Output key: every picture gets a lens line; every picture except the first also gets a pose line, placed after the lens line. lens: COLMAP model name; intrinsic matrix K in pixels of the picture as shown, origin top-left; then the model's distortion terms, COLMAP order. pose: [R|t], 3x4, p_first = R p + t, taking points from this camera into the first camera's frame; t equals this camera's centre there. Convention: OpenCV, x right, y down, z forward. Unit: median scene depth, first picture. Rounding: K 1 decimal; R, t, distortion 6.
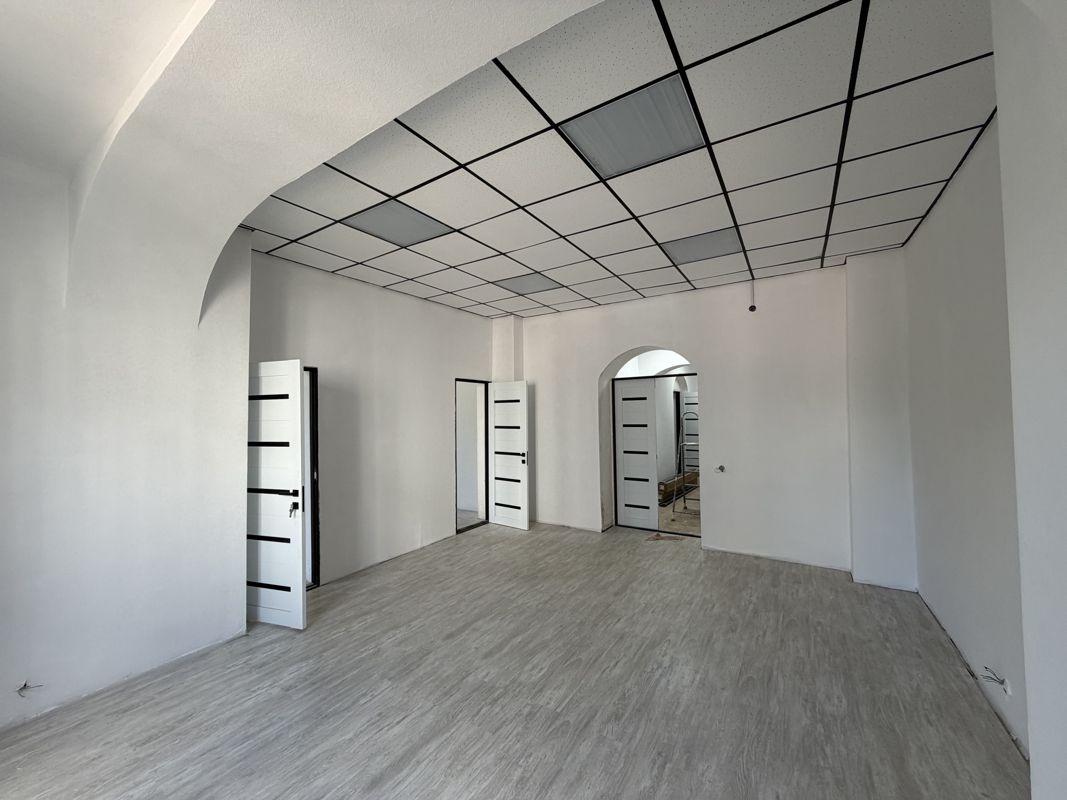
lens RADIAL K [[423.6, 0, 530.0], [0, 423.6, 401.0], [0, 0, 1]] dist [0.000889, -0.000250]
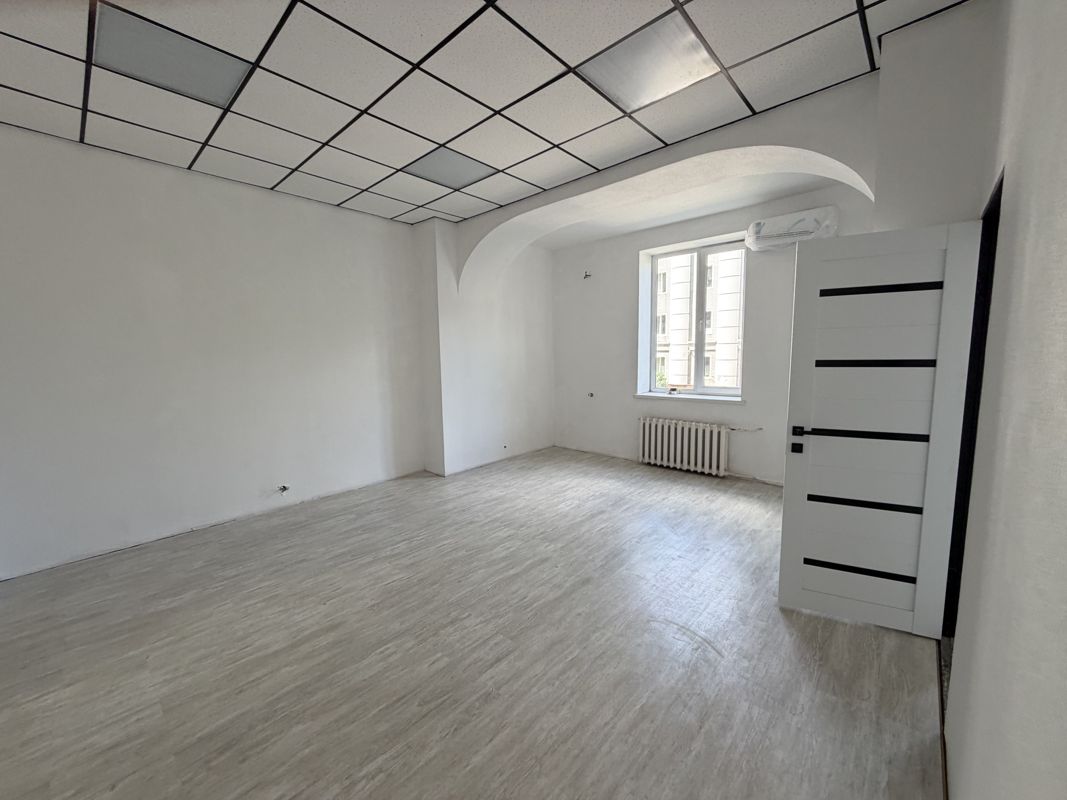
lens RADIAL K [[423.6, 0, 530.0], [0, 423.6, 401.0], [0, 0, 1]] dist [0.000889, -0.000250]
pose [[-0.985137, 0.013458, 0.171245, -0.153307], [0.027717, 0.996316, 0.081151, 0.065669], [-0.169522, 0.084691, -0.981881, 1.239305]]
